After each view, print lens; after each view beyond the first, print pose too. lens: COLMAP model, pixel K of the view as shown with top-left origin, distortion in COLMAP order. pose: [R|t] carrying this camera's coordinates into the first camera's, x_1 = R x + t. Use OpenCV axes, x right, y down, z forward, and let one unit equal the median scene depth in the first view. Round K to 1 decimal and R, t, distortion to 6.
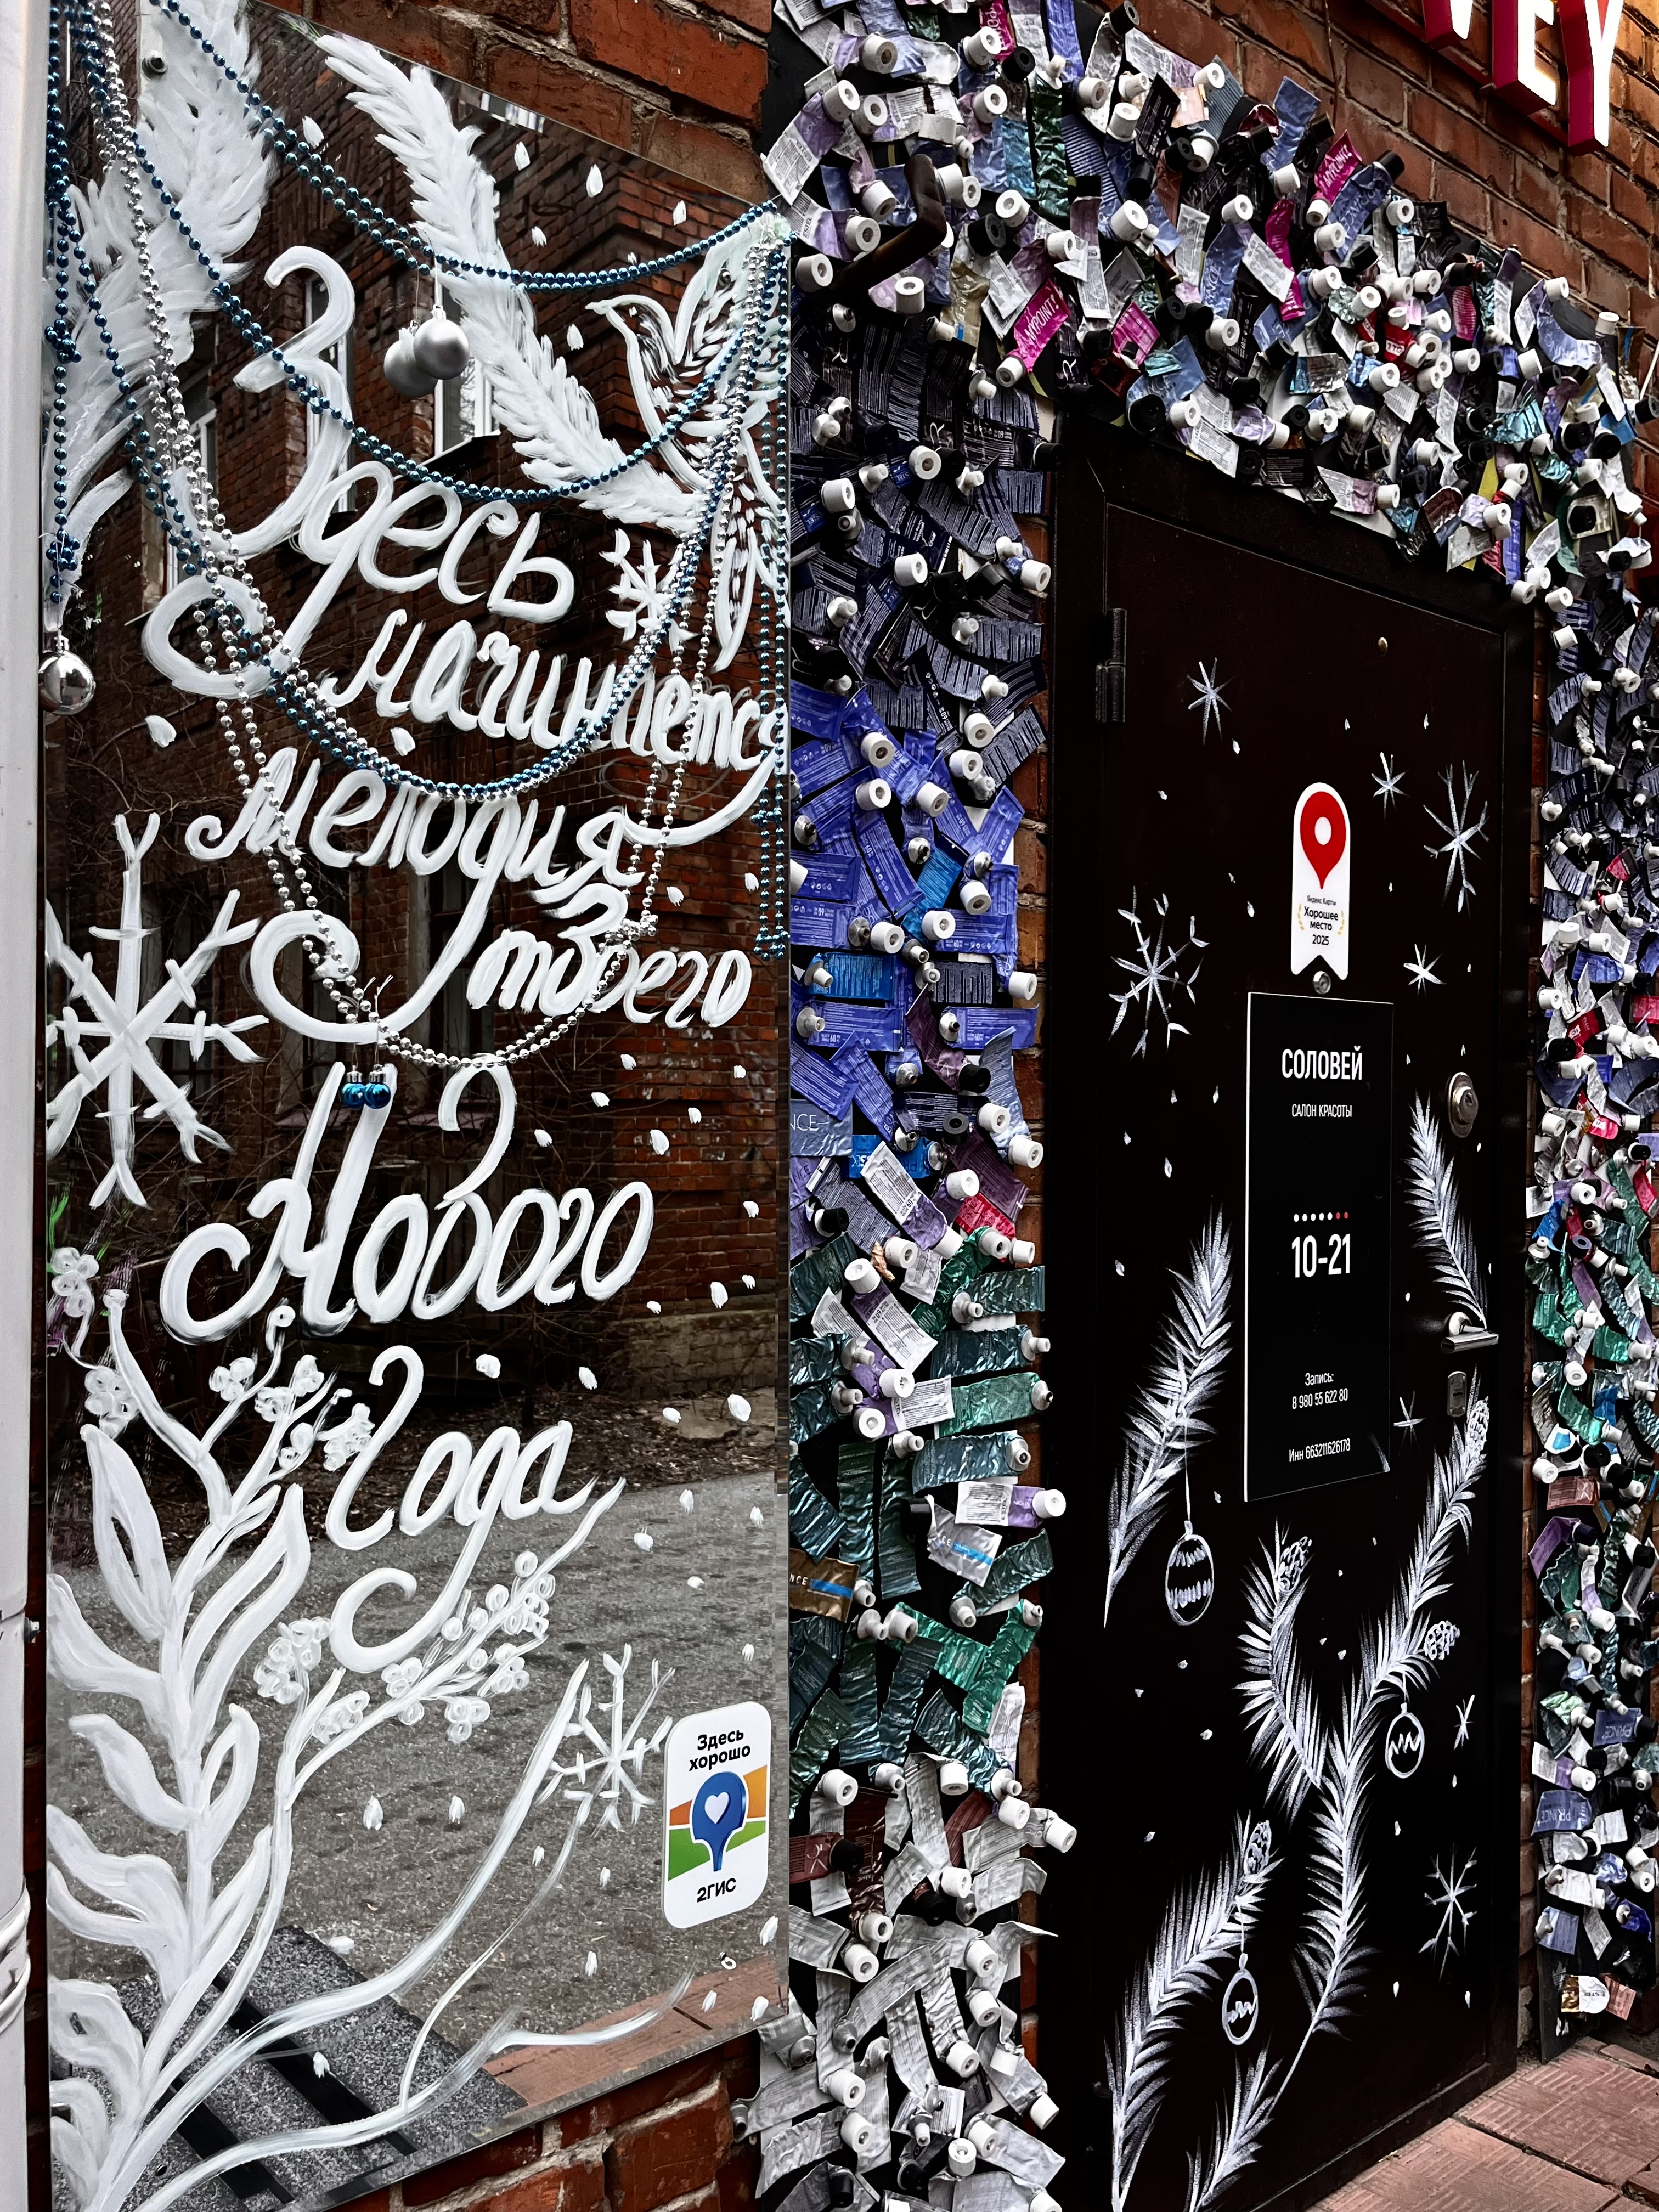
lens RADIAL K [[1818.5, 0, 829.6], [0, 1818.5, 1071.1], [0, 0, 1]] dist [0.009408, 0.000560]
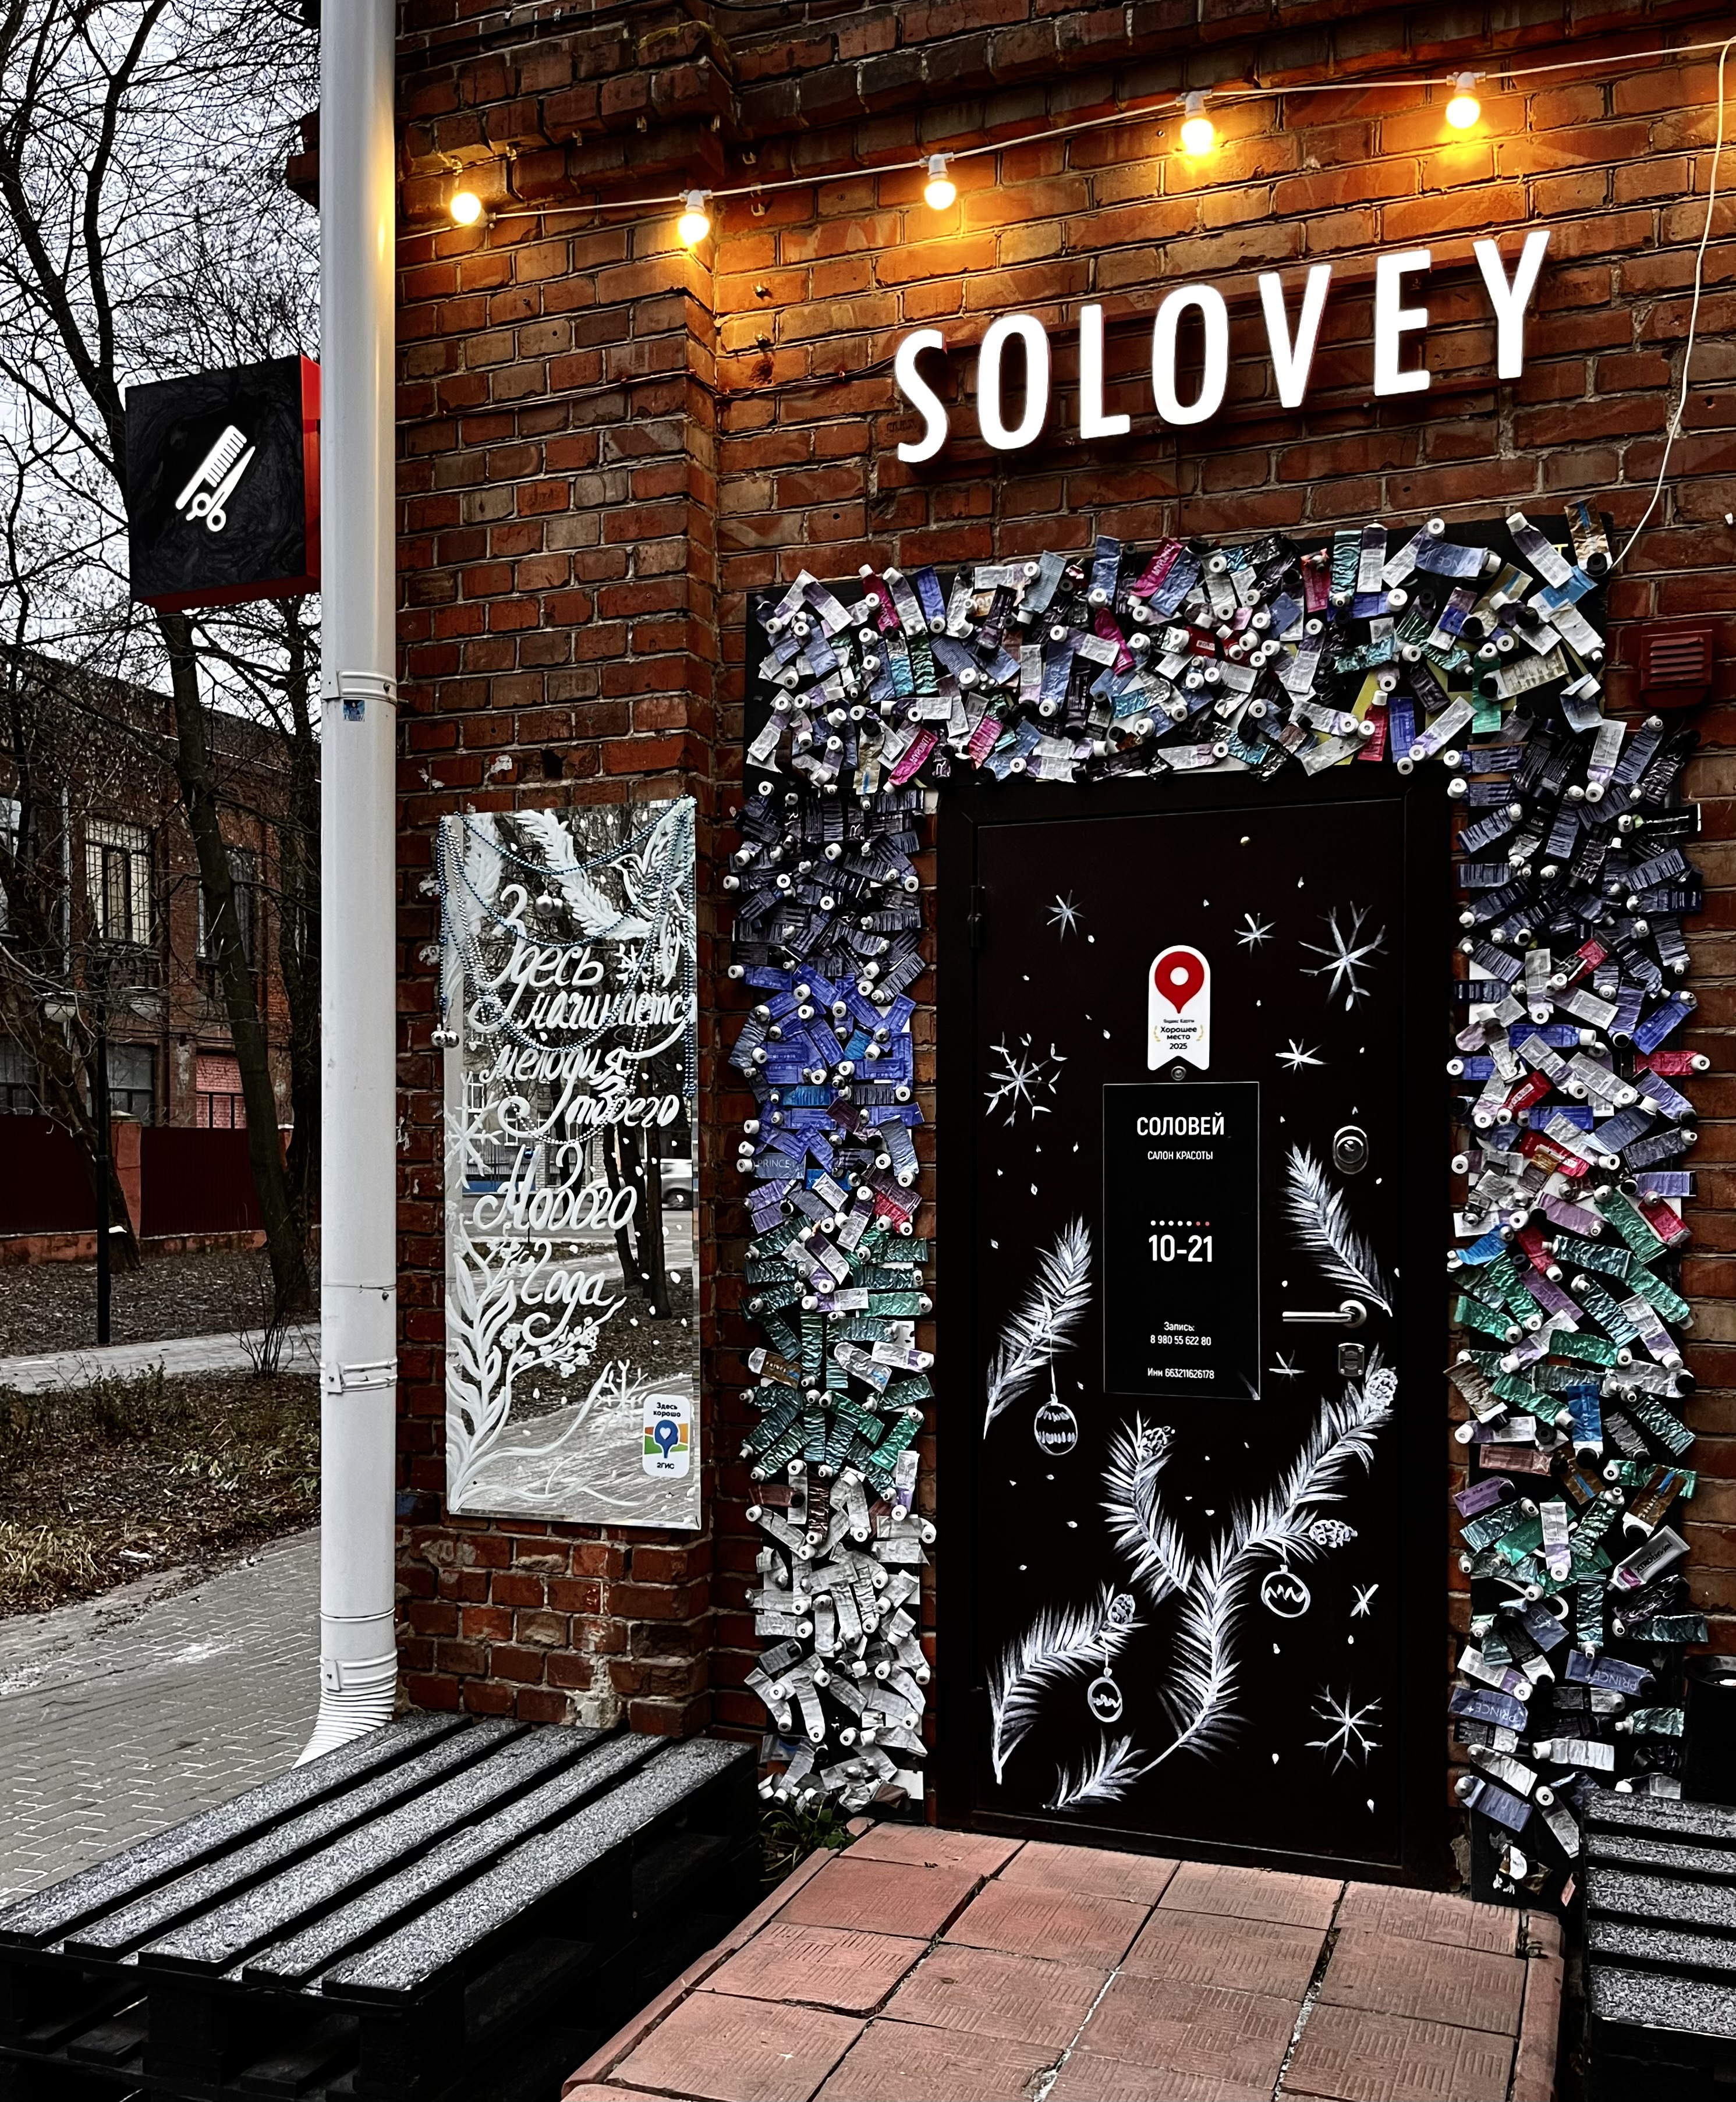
lens RADIAL K [[1924.3, 0, 868.0], [0, 1924.3, 1051.0], [0, 0, 1]] dist [0.089588, -0.275356]
pose [[0.478015, -0.055673, -0.876585, 2.076184], [0.024784, 0.998447, -0.049898, 0.010758], [0.878002, 0.002127, 0.478653, -0.037228]]
